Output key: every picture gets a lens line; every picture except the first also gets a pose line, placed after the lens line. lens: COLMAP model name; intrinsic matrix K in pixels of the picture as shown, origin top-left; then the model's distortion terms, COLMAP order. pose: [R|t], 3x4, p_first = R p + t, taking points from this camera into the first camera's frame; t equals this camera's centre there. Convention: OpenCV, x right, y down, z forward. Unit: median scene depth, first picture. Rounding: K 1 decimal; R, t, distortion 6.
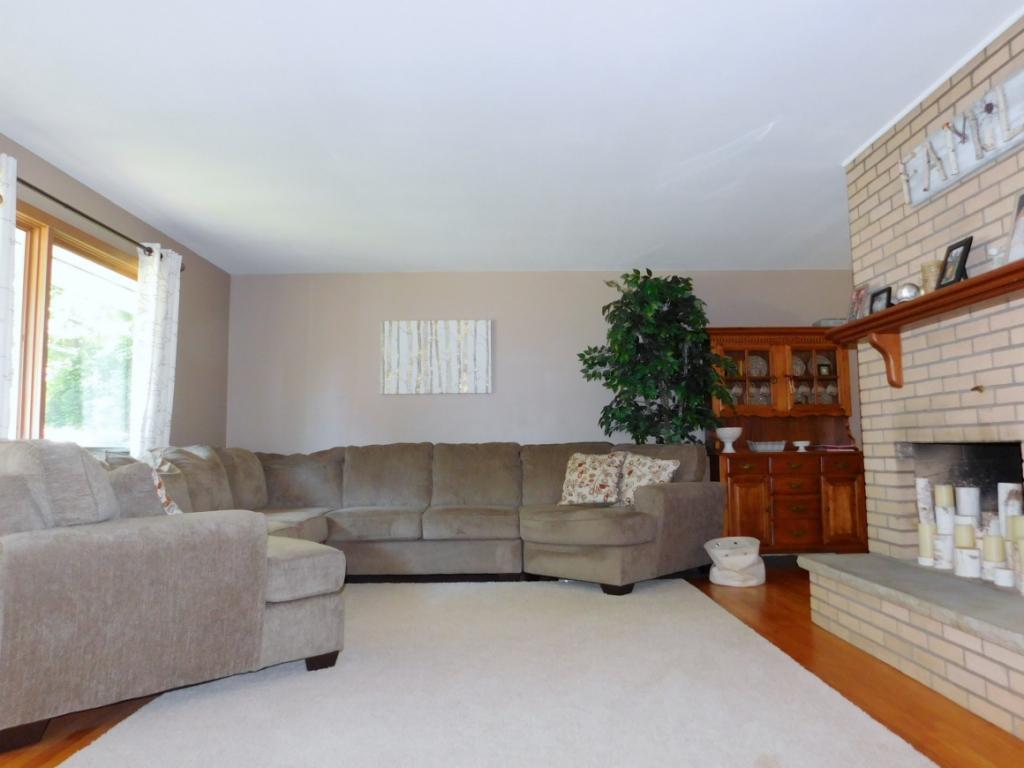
lens RADIAL K [[686.4, 0, 512.0], [0, 686.4, 384.0], [0, 0, 1]] dist [-0.092747, 0.074142]
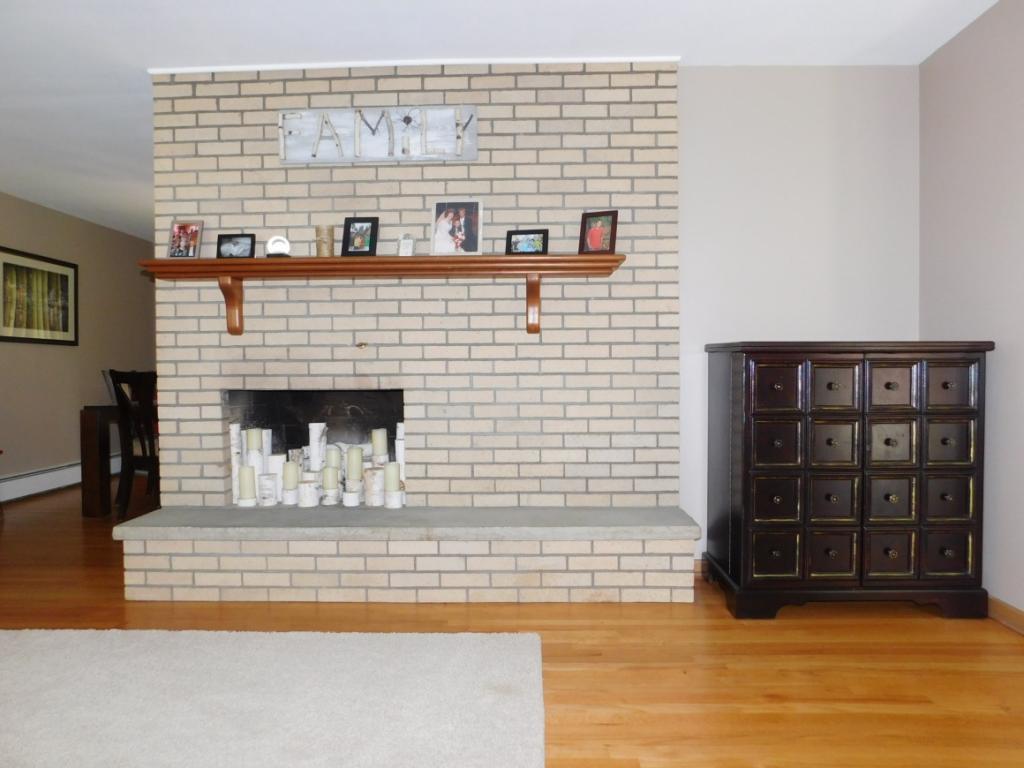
lens RADIAL K [[686.4, 0, 512.0], [0, 686.4, 384.0], [0, 0, 1]] dist [-0.092747, 0.074142]
pose [[0.078130, -0.008675, 0.996905, -0.412503], [-0.085804, 0.996193, 0.015394, 0.028590], [-0.993244, -0.086741, 0.077088, 0.532688]]
